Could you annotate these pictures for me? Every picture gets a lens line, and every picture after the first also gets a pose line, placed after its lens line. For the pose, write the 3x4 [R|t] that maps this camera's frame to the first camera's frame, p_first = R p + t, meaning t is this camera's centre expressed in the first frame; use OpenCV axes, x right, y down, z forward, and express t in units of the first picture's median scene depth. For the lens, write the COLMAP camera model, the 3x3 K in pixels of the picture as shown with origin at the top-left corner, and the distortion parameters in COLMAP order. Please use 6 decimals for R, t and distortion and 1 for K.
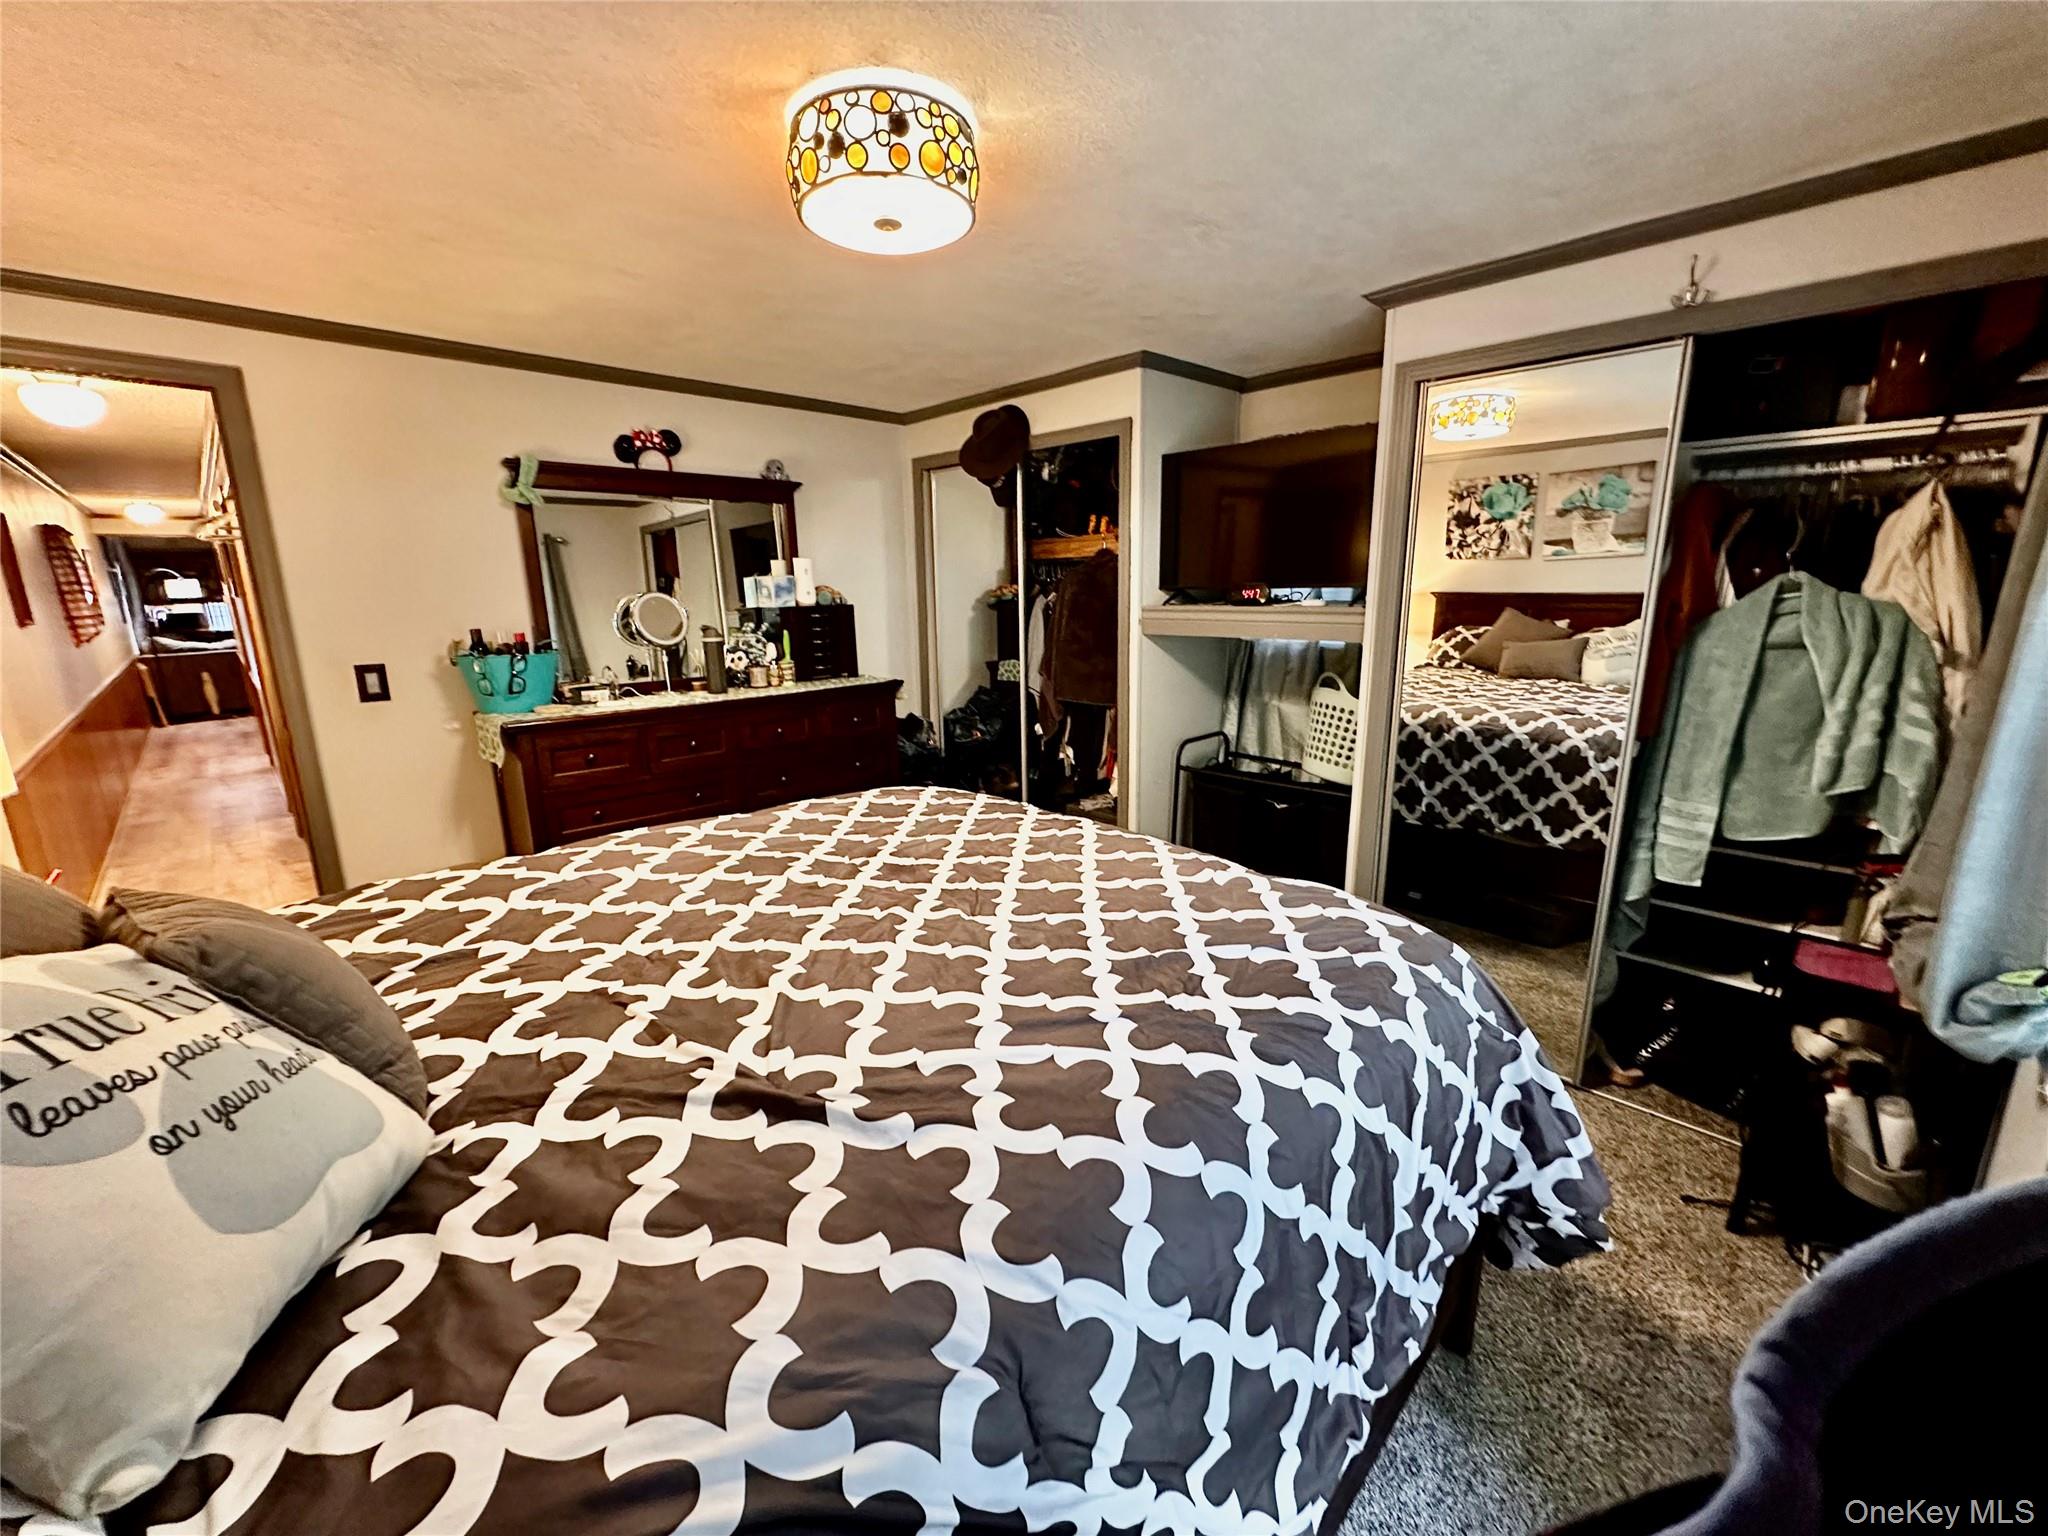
lens RADIAL K [[815.4, 0, 1018.0], [0, 815.4, 769.5], [0, 0, 1]] dist [-0.005145, 0.000994]
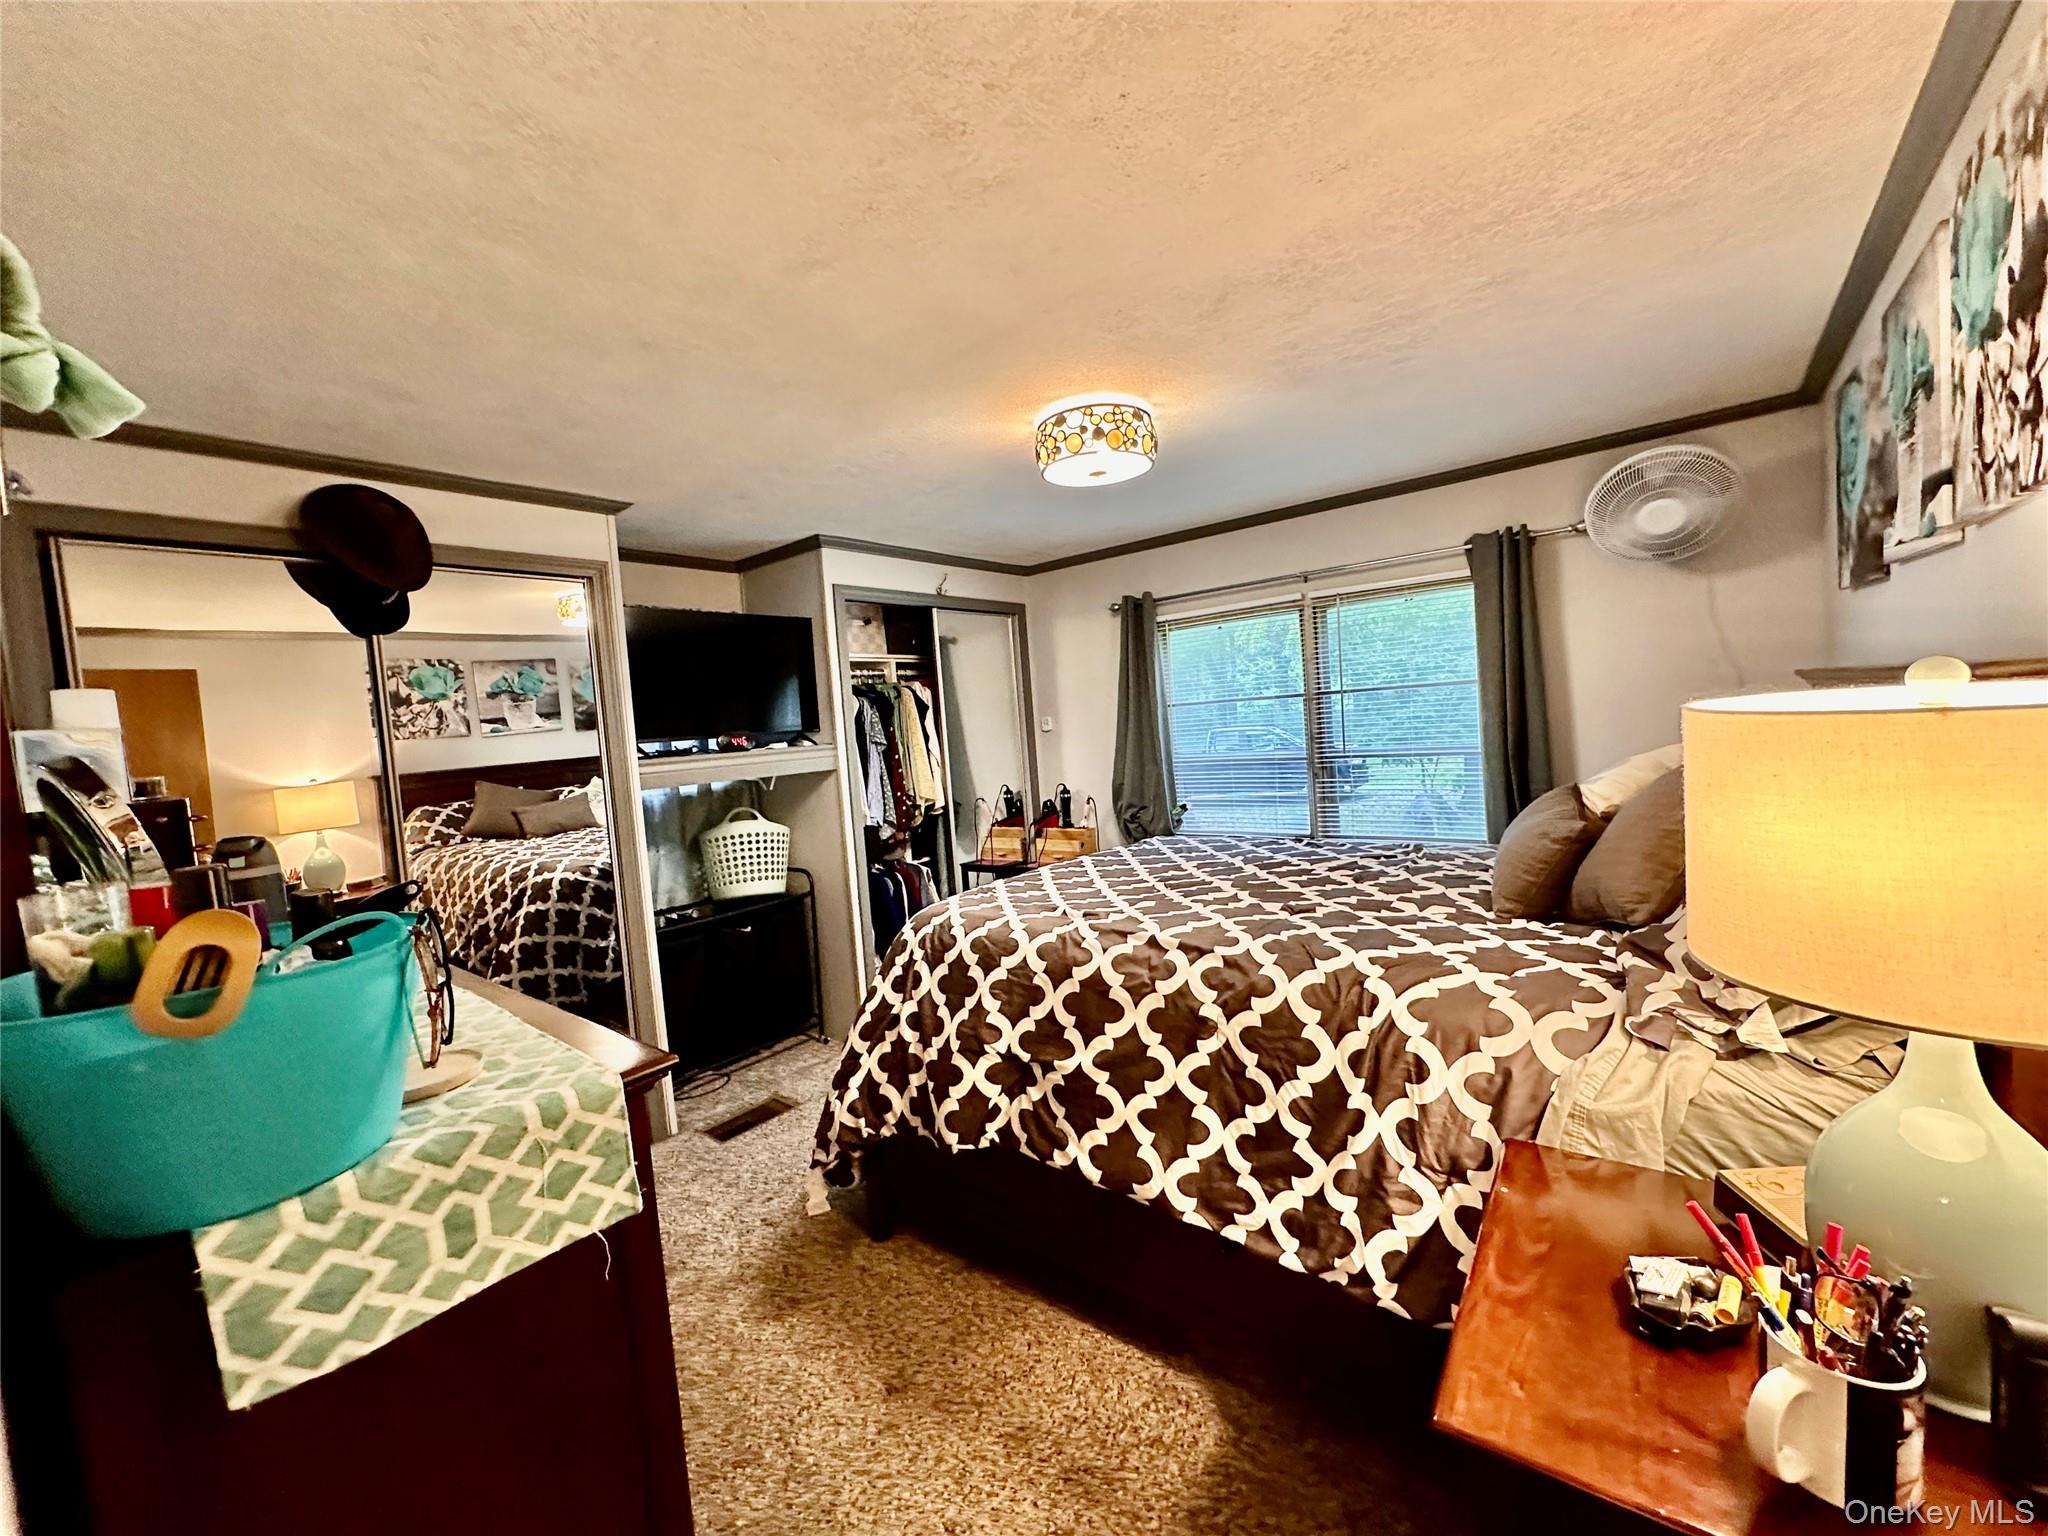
lens RADIAL K [[815.4, 0, 1025.0], [0, 815.4, 763.4], [0, 0, 1]] dist [-0.005145, 0.000994]
pose [[-0.142727, -0.038521, 0.989012, -0.537586], [0.301466, 0.950072, 0.080510, -0.093232], [-0.942734, 0.309645, -0.123988, 0.464931]]
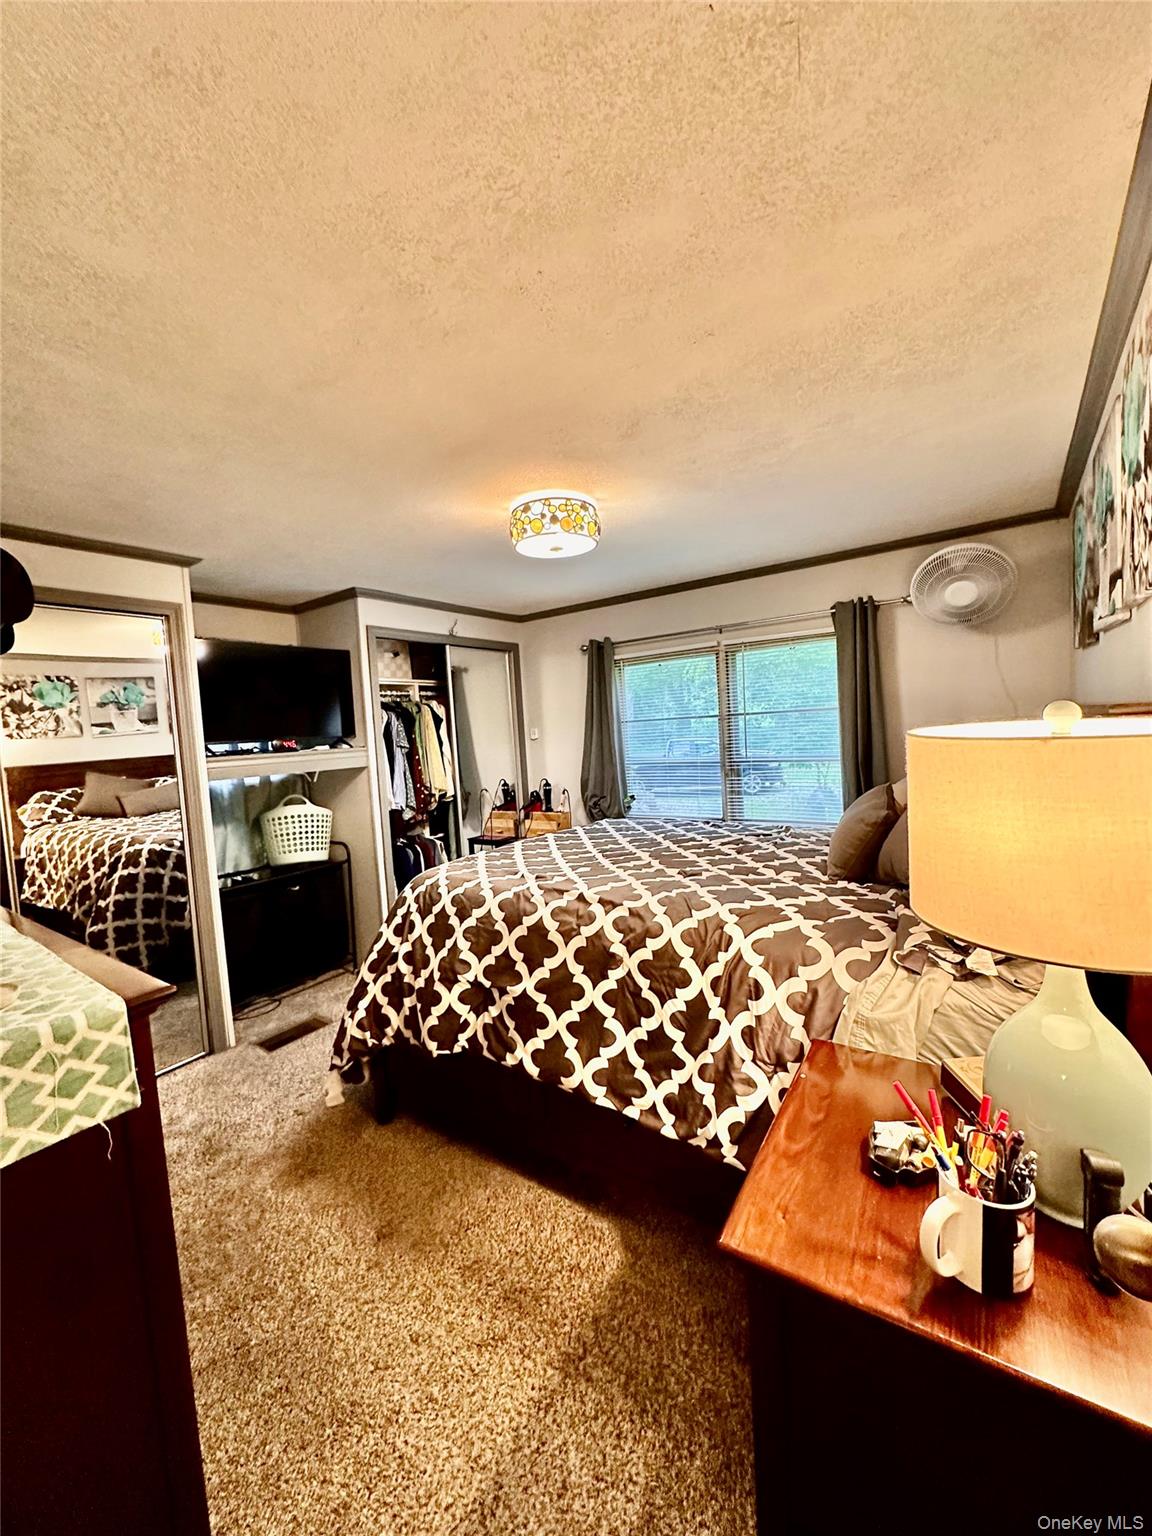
lens RADIAL K [[611.5, 0, 574.7], [0, 611.5, 763.6], [0, 0, 1]] dist [-0.005145, 0.000994]
pose [[-0.207263, -0.041495, 0.977405, -0.544657], [0.283906, 0.953551, 0.100686, -0.086864], [-0.936183, 0.298359, -0.185855, 0.440426]]
